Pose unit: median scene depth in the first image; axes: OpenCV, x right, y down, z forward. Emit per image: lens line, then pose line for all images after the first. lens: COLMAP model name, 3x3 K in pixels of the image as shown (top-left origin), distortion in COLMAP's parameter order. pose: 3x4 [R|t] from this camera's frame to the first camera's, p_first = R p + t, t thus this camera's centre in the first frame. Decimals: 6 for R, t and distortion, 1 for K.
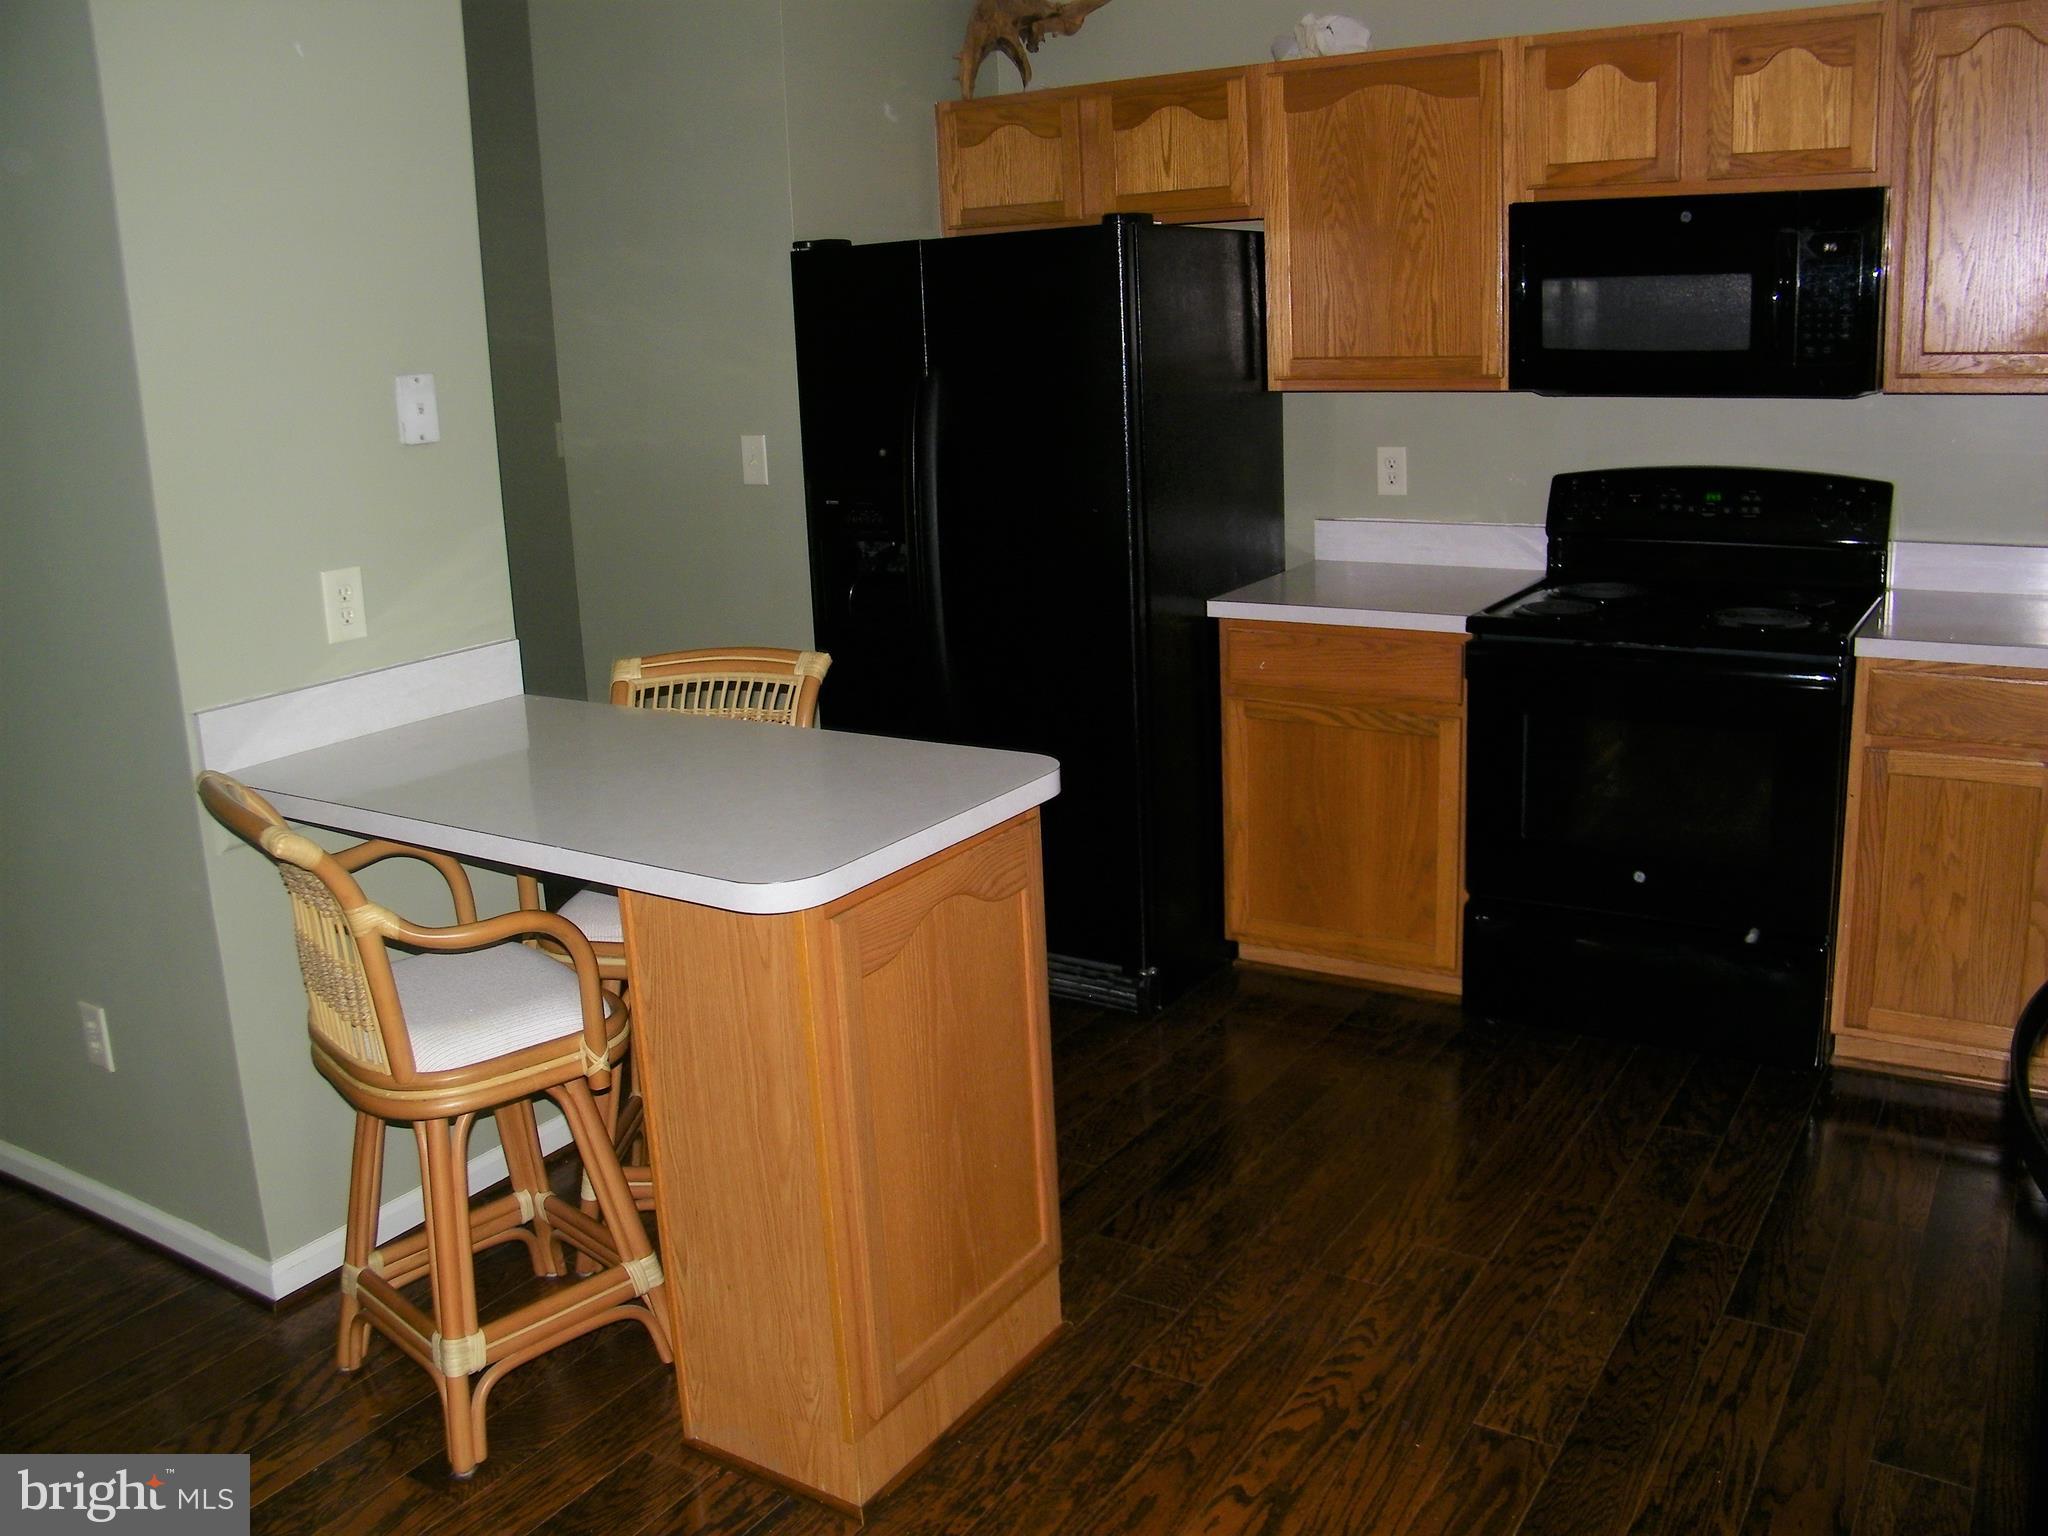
lens RADIAL K [[1730.9, 0, 1021.8], [0, 1730.9, 712.8], [0, 0, 1]] dist [-0.180434, 0.134302]
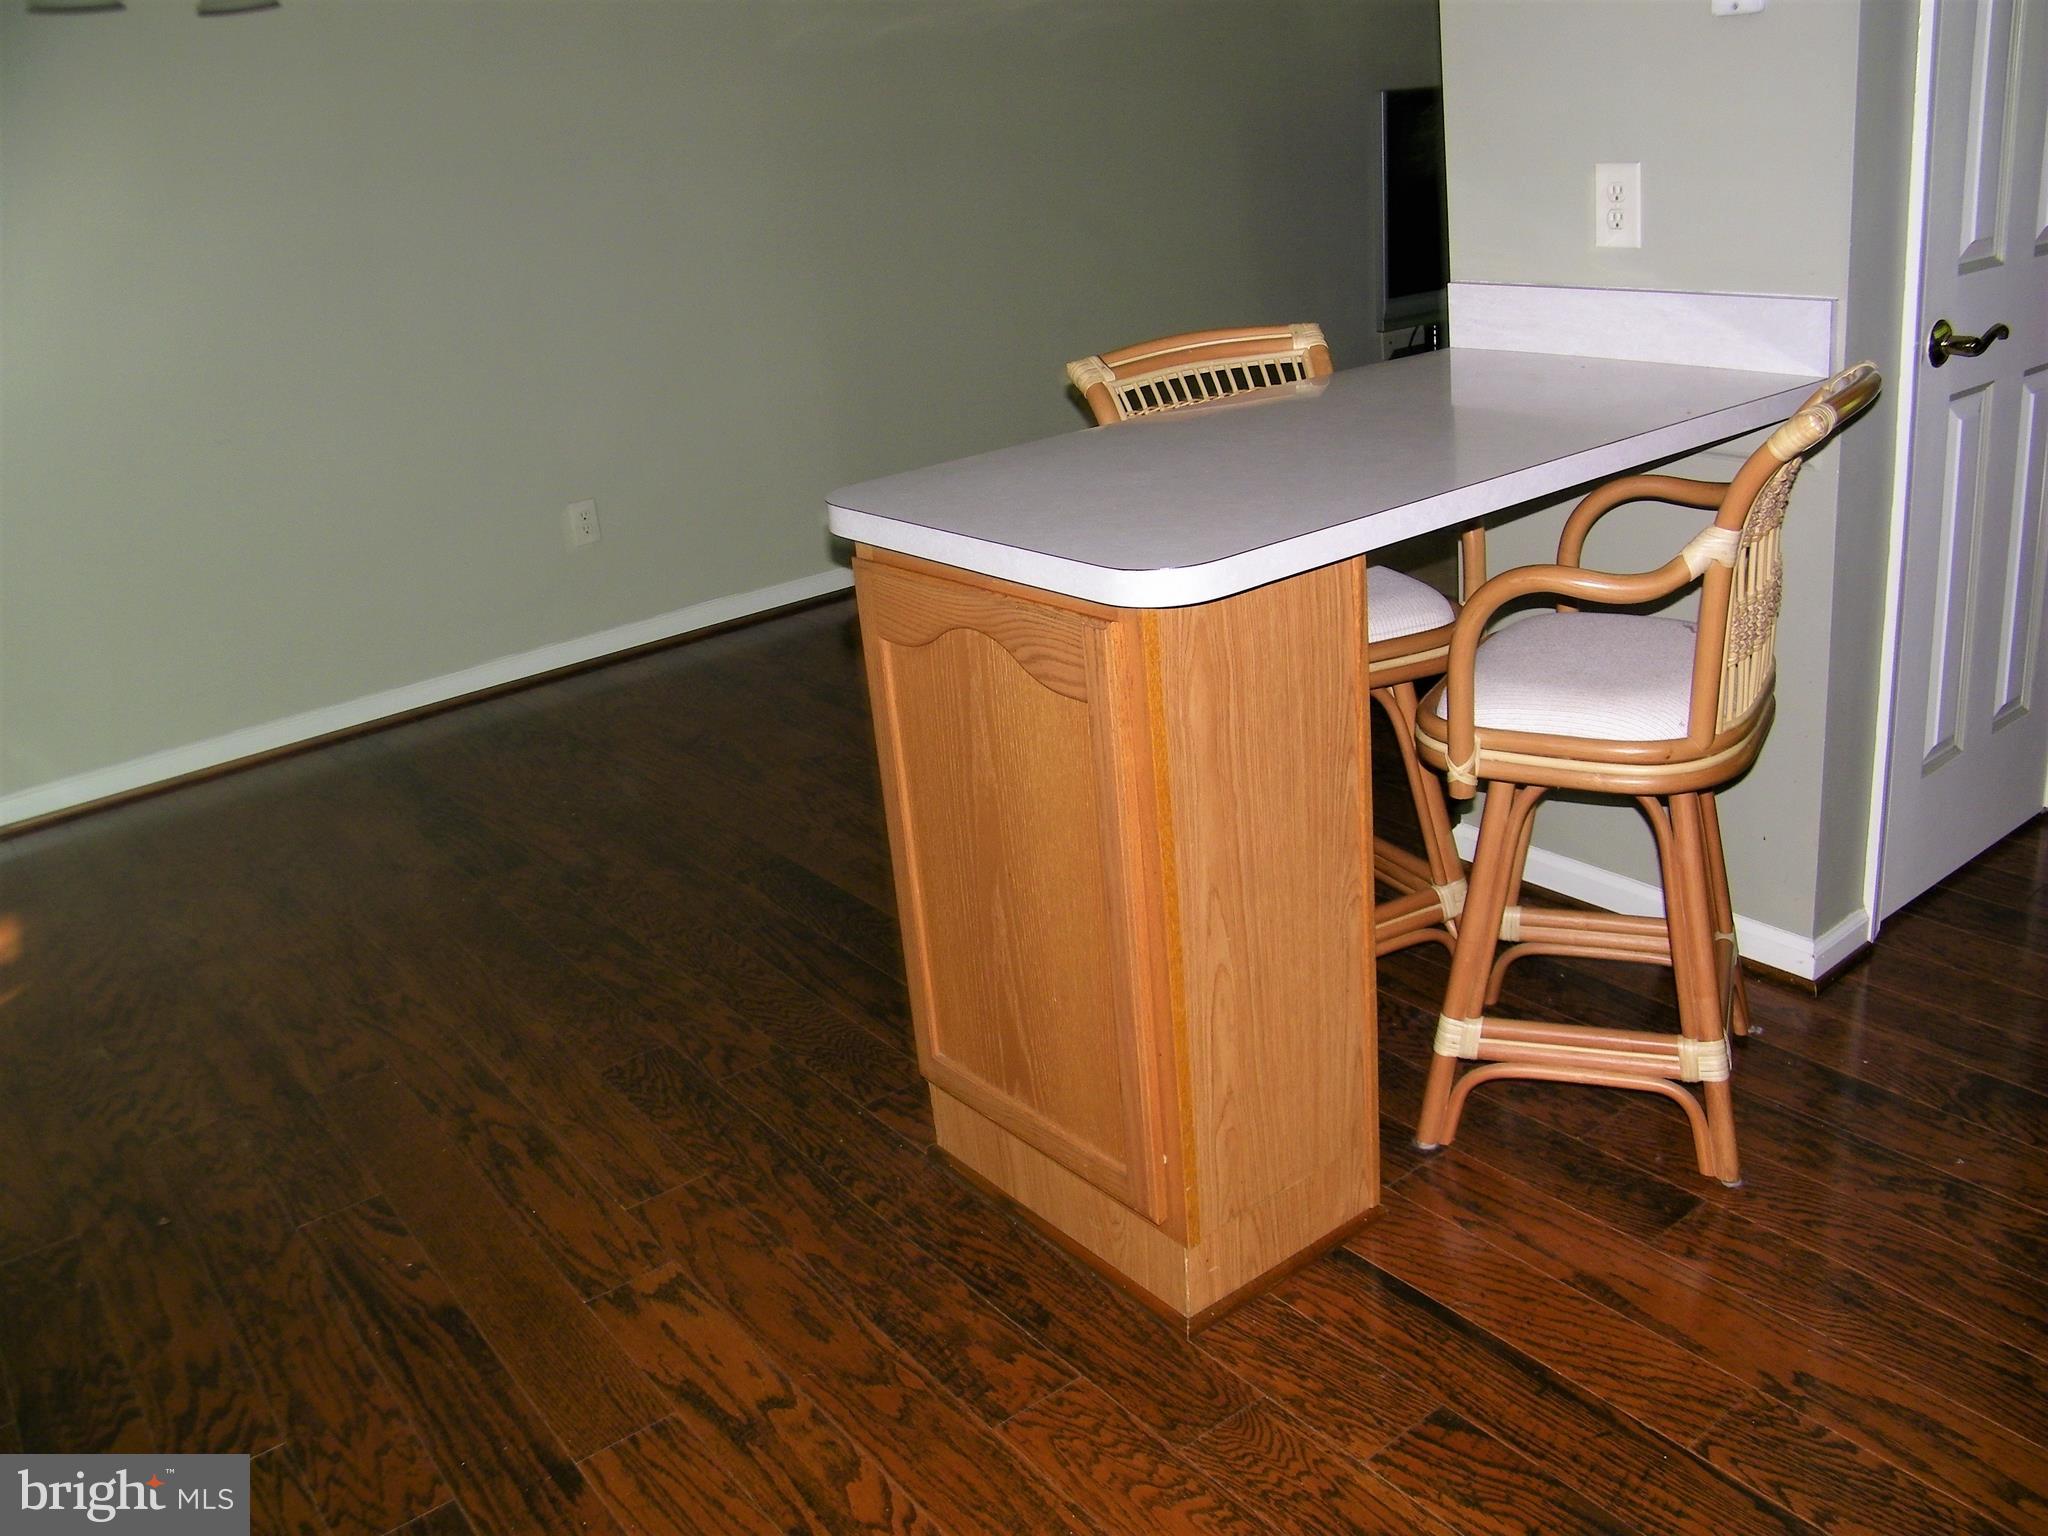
lens RADIAL K [[1730.9, 0, 1021.8], [0, 1730.9, 712.8], [0, 0, 1]] dist [-0.180434, 0.134302]
pose [[-0.325697, 0.391642, -0.860545, 0.660408], [-0.113822, 0.887312, 0.446903, -0.223436], [0.938598, 0.243504, -0.244417, 1.198731]]
